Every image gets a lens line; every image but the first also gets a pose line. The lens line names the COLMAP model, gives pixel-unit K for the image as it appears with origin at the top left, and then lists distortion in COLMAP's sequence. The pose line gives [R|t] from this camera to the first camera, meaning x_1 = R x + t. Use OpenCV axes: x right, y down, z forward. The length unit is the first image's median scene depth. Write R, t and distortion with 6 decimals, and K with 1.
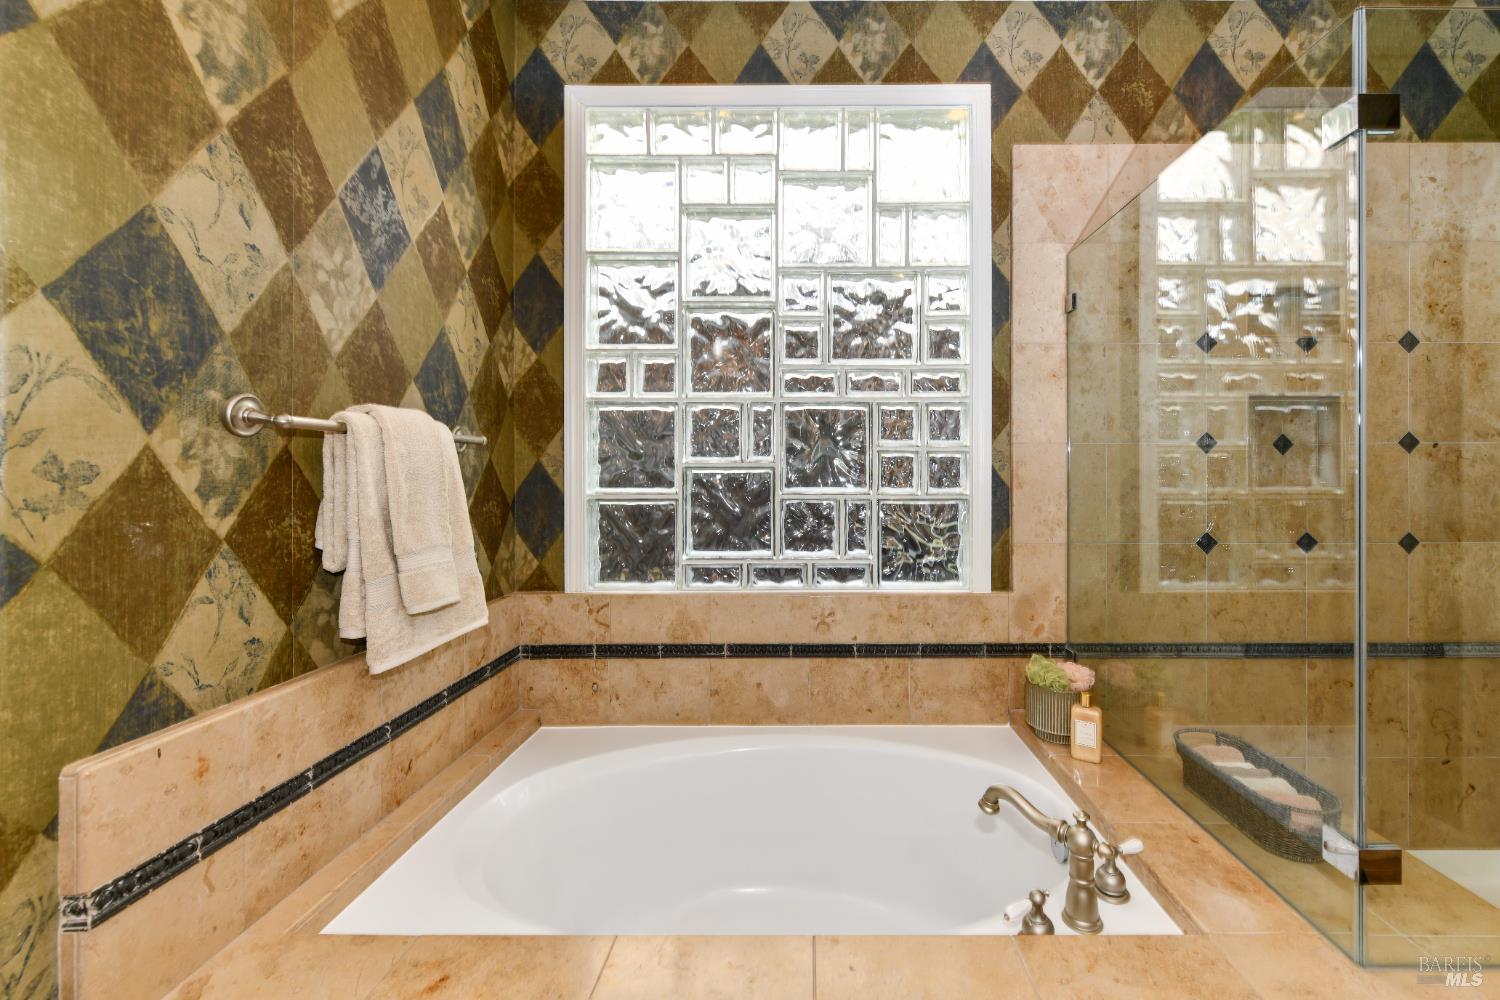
lens RADIAL K [[605.5, 0, 750.4], [0, 605.5, 475.1], [0, 0, 1]] dist [0.002266, 0.000084]
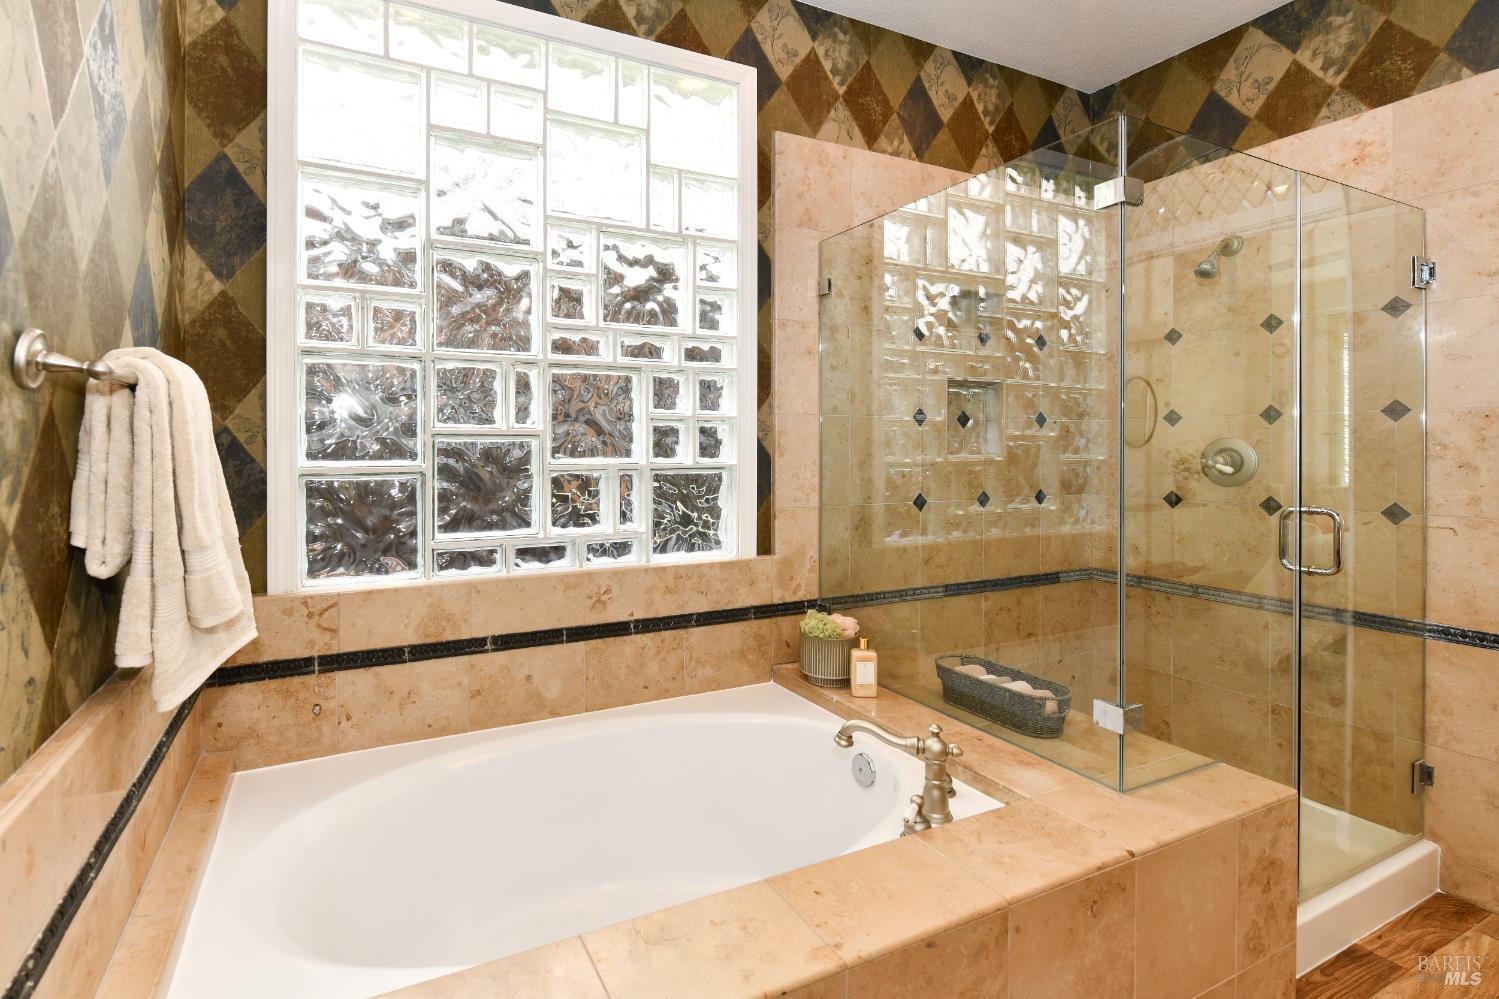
lens RADIAL K [[678.2, 0, 664.3], [0, 678.2, 447.9], [0, 0, 1]] dist [0.001054, 0.000018]
pose [[0.913702, -0.000643, 0.406384, -0.215867], [-0.001174, 0.999990, 0.004222, 0.001109], [-0.406383, -0.004334, 0.913692, -0.000956]]
